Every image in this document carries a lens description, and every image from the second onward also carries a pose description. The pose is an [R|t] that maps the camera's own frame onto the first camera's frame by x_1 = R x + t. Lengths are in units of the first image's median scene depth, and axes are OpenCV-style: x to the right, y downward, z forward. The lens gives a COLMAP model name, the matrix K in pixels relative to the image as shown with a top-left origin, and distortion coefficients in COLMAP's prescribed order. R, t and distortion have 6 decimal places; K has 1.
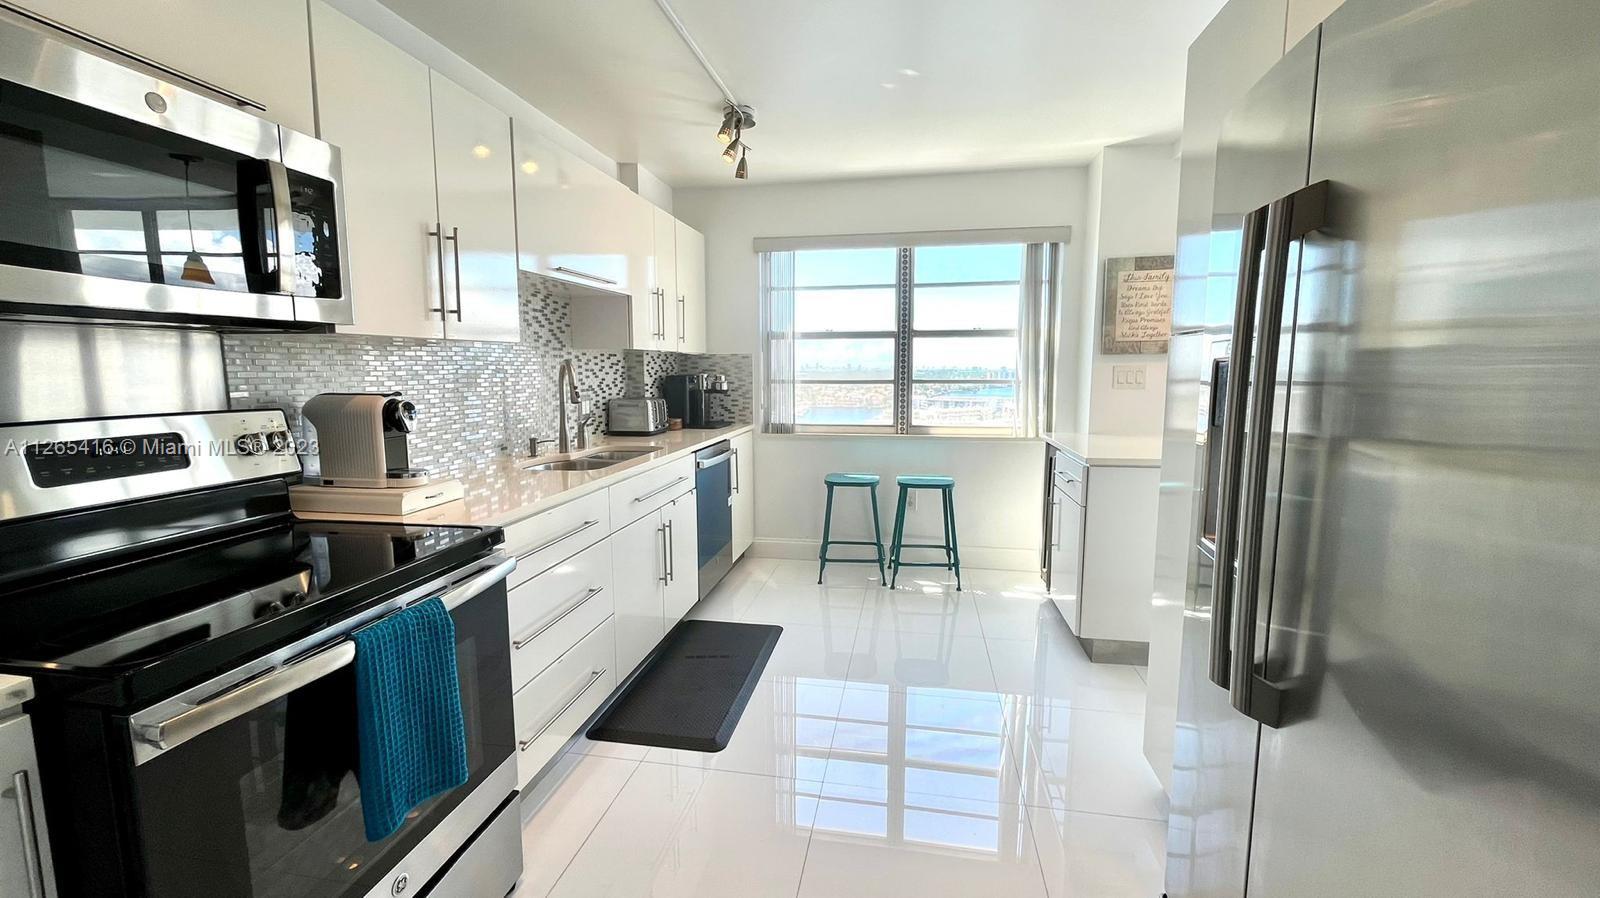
lens RADIAL K [[649.9, 0, 796.5], [0, 649.9, 445.8], [0, 0, 1]] dist [-0.003860, -0.000068]
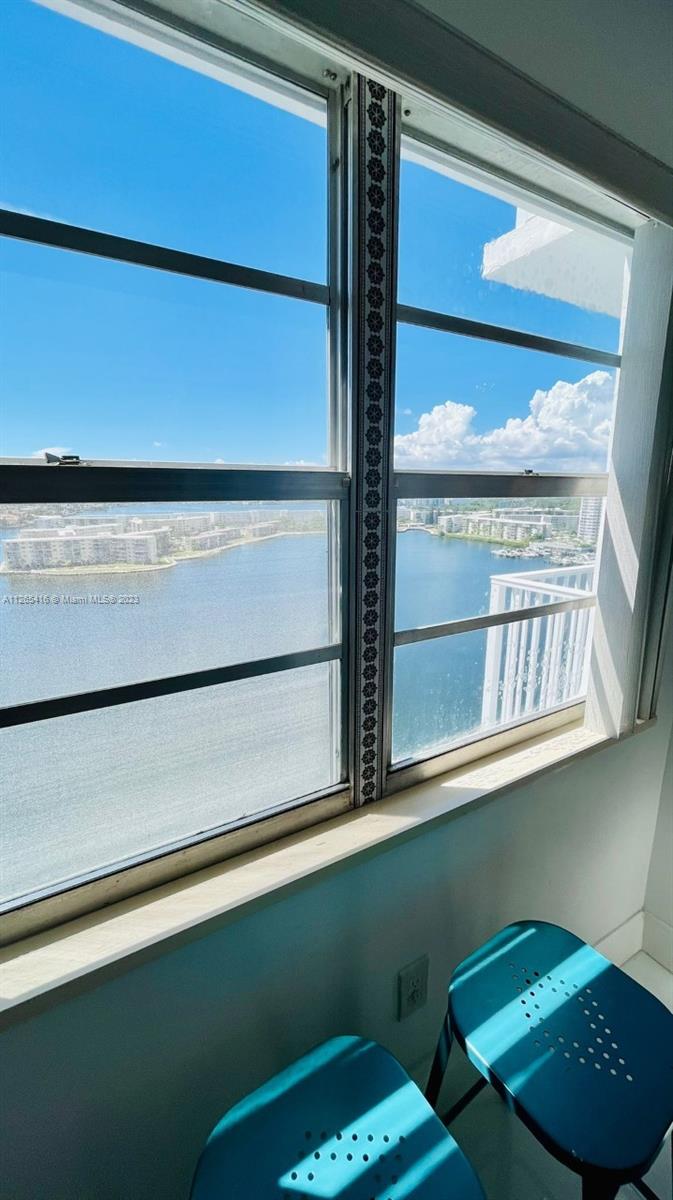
lens RADIAL K [[487.5, 0, 338.9], [0, 487.5, 595.2], [0, 0, 1]] dist [-0.003860, -0.000068]
pose [[0.756961, -0.126986, 0.641003, 0.012116], [0.067906, 0.990912, 0.116115, -0.148180], [-0.649922, -0.044367, 0.758704, 0.835720]]
